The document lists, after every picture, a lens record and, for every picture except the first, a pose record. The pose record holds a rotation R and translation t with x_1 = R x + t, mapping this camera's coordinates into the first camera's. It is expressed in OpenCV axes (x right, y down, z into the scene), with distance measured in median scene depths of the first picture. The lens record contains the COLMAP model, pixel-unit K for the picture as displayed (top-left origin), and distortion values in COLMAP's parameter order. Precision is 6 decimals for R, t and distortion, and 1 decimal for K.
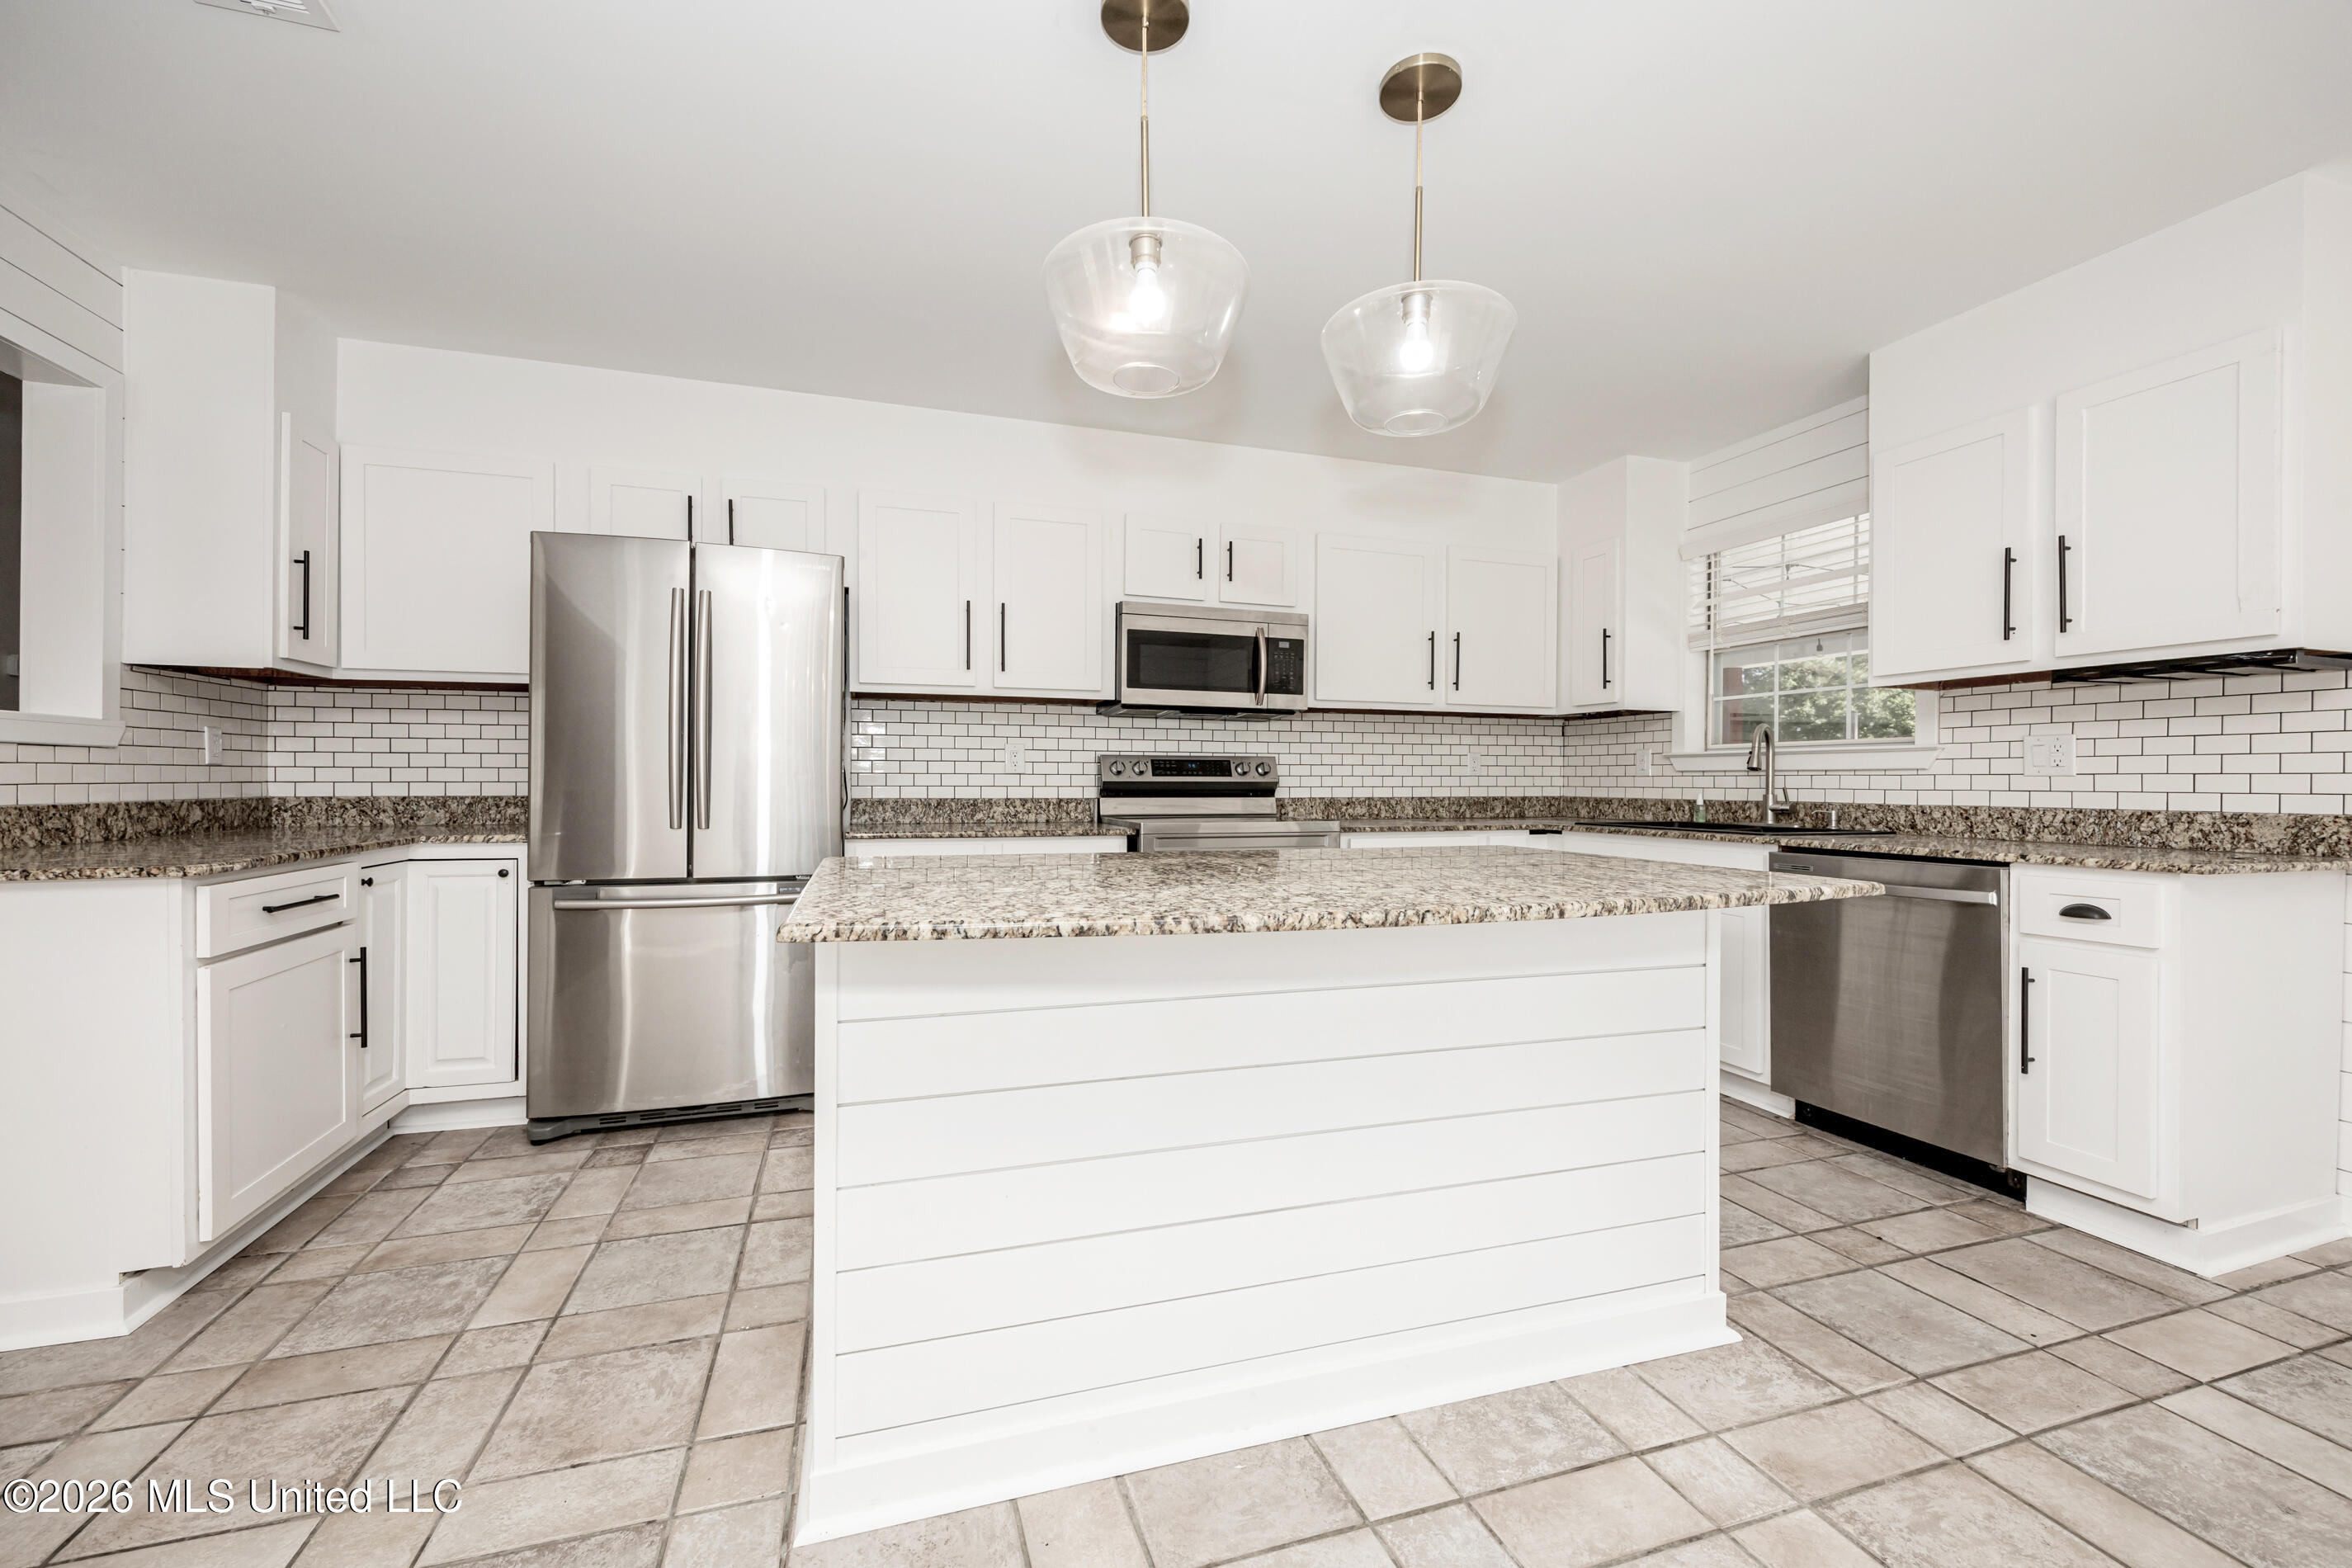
lens RADIAL K [[913.3, 0, 1094.4], [0, 913.3, 785.4], [0, 0, 1]] dist [0.001609, -0.001426]
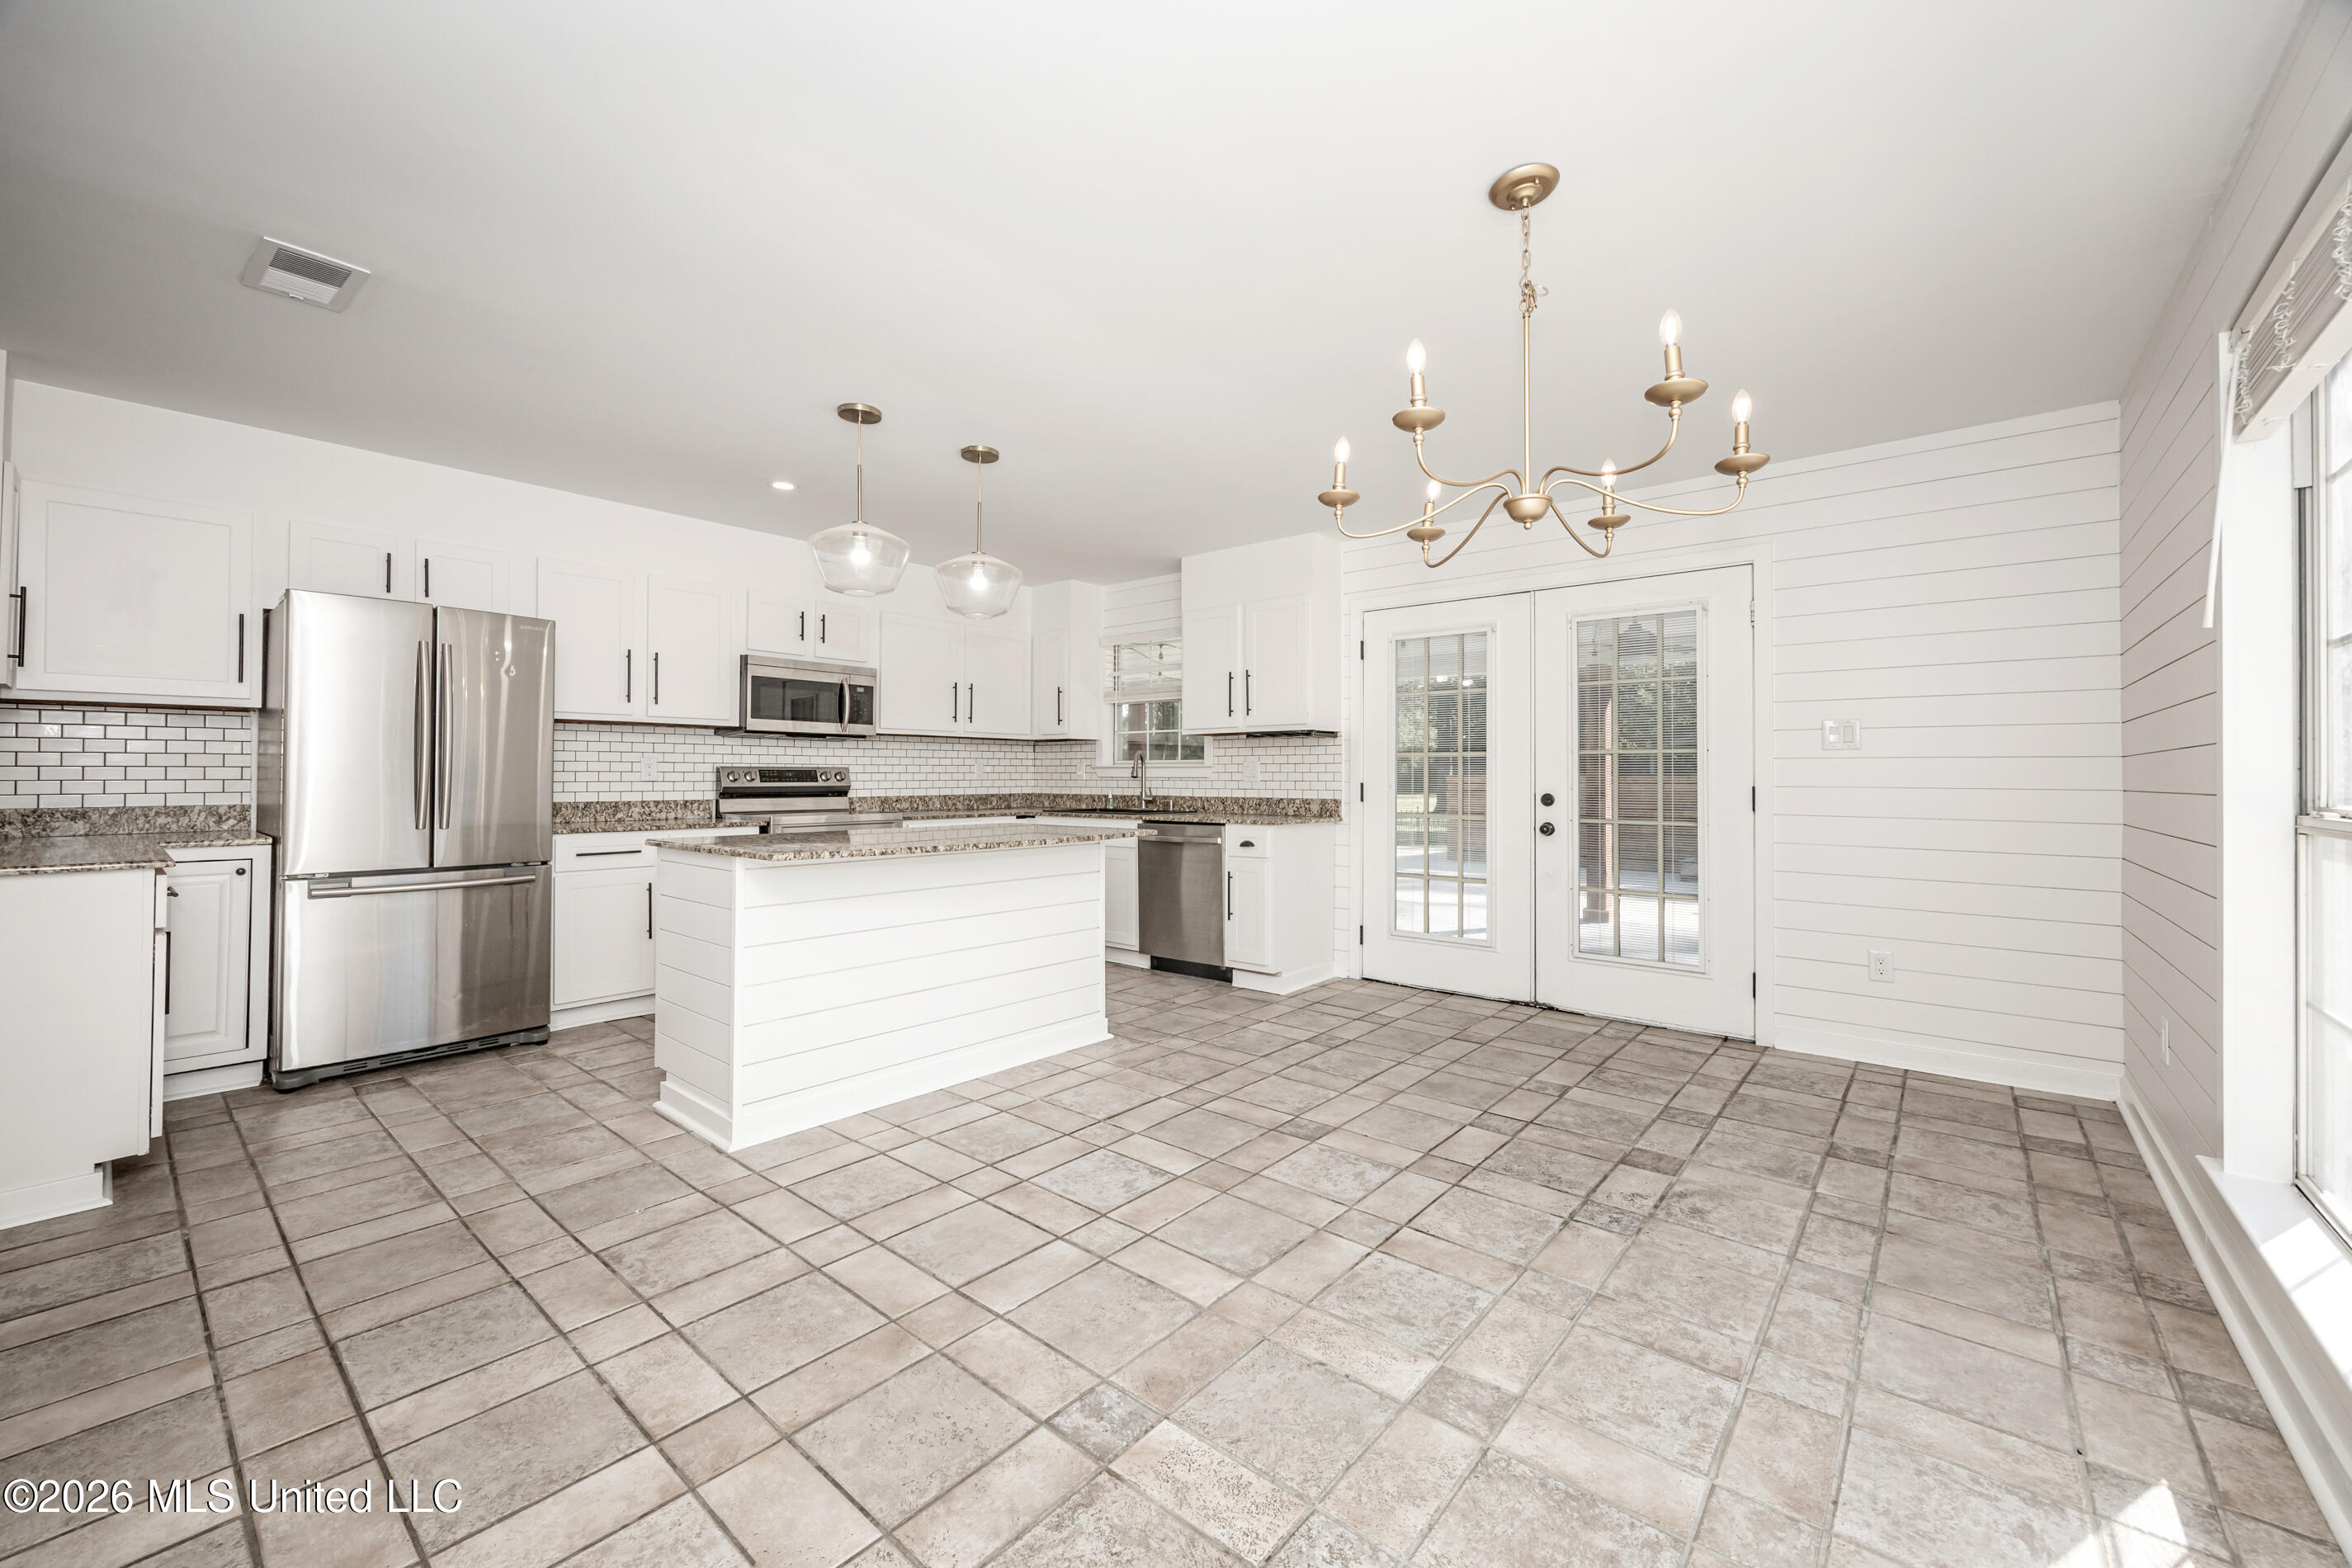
lens RADIAL K [[913.3, 0, 1170.4], [0, 913.3, 775.6], [0, 0, 1]] dist [0.001609, -0.001426]
pose [[0.807063, 0.000177, 0.590465, -0.261994], [0.002880, 0.999987, -0.004237, -0.013770], [-0.590458, 0.005120, 0.807052, -0.466203]]
